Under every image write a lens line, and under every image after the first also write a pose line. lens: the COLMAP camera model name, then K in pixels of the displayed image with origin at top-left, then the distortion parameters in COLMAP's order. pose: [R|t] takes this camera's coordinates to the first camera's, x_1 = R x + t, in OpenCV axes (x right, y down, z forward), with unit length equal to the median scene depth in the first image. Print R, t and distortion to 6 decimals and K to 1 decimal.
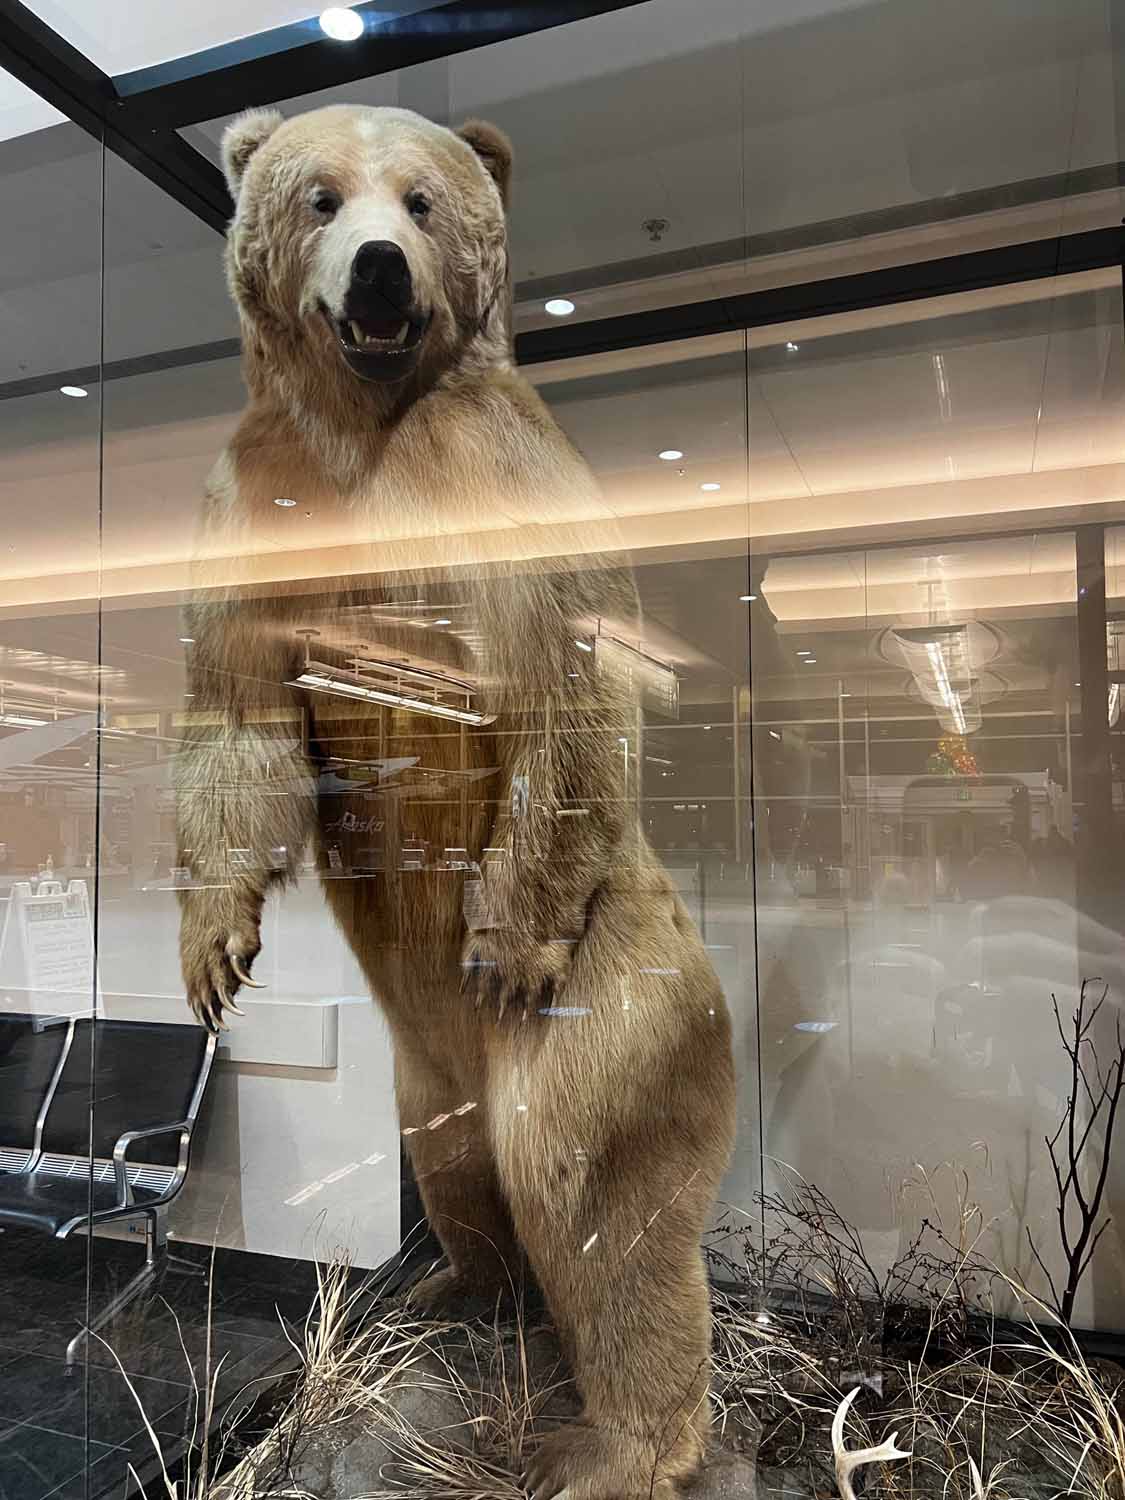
lens RADIAL K [[1135.1, 0, 562.5], [0, 1135.1, 750.0], [0, 0, 1]] dist [0.084159, -0.088697]
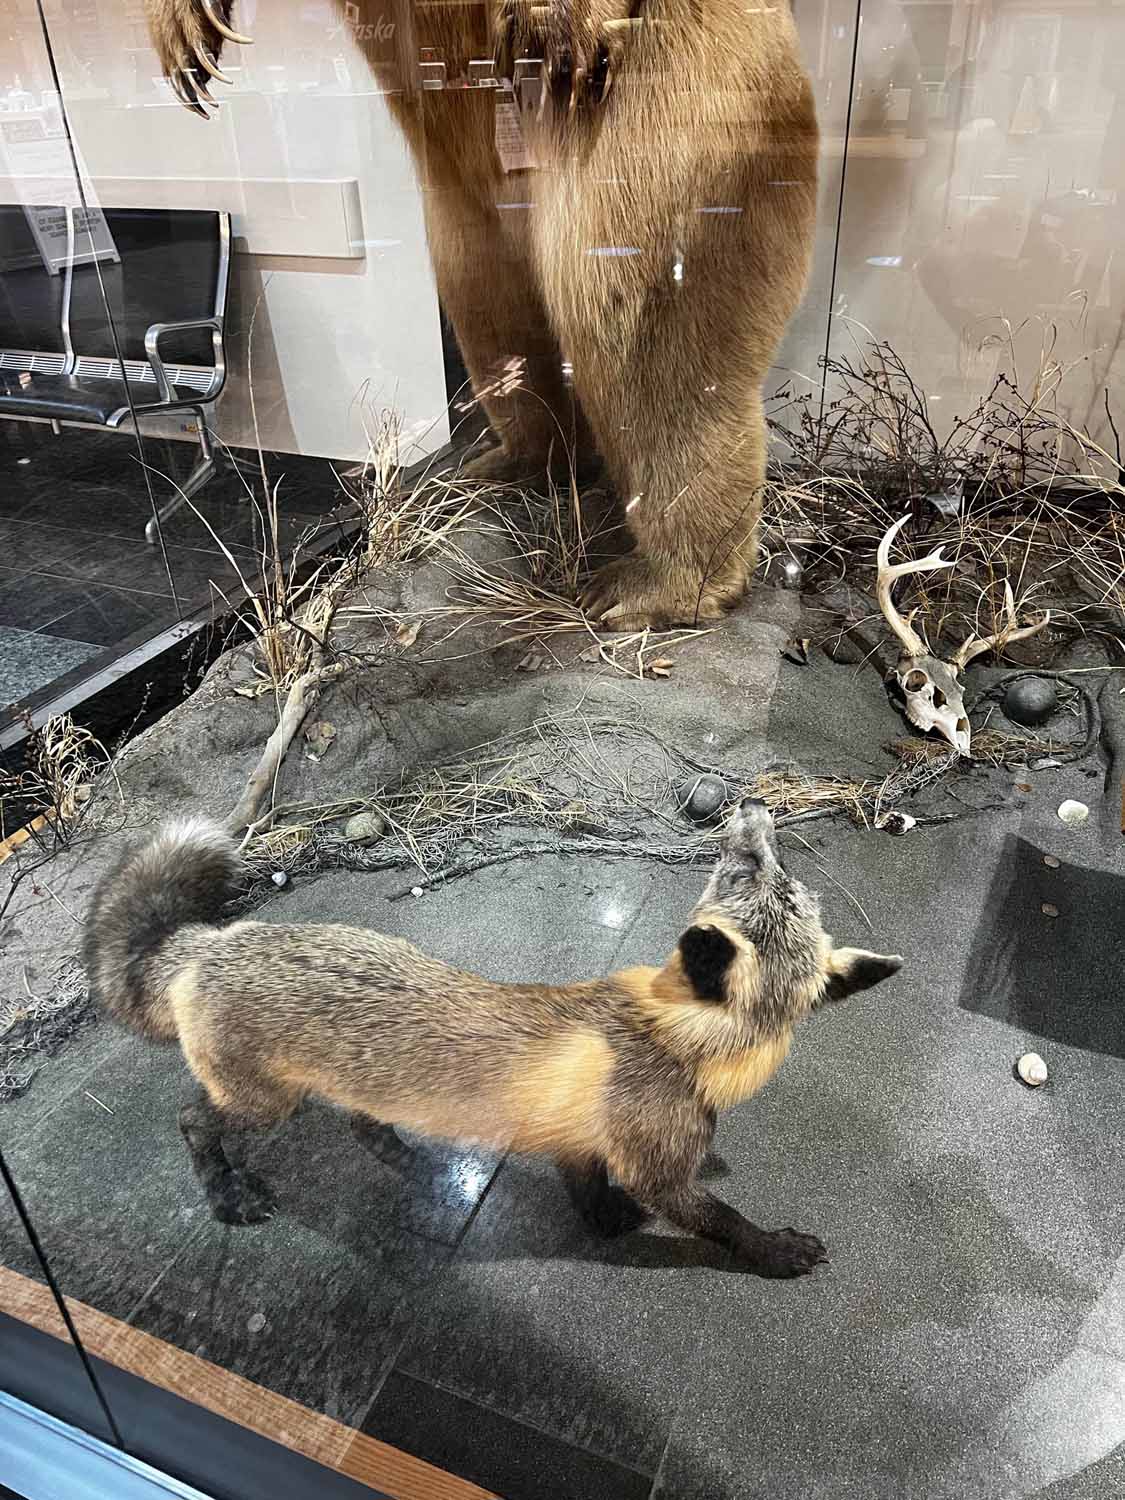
lens RADIAL K [[1135.1, 0, 562.5], [0, 1135.1, 750.0], [0, 0, 1]] dist [0.084159, -0.088697]
pose [[0.999250, 0.000268, -0.038729, -0.007111], [0.021577, 0.826570, 0.562420, 0.133705], [0.032163, -0.562834, 0.825944, 0.042336]]
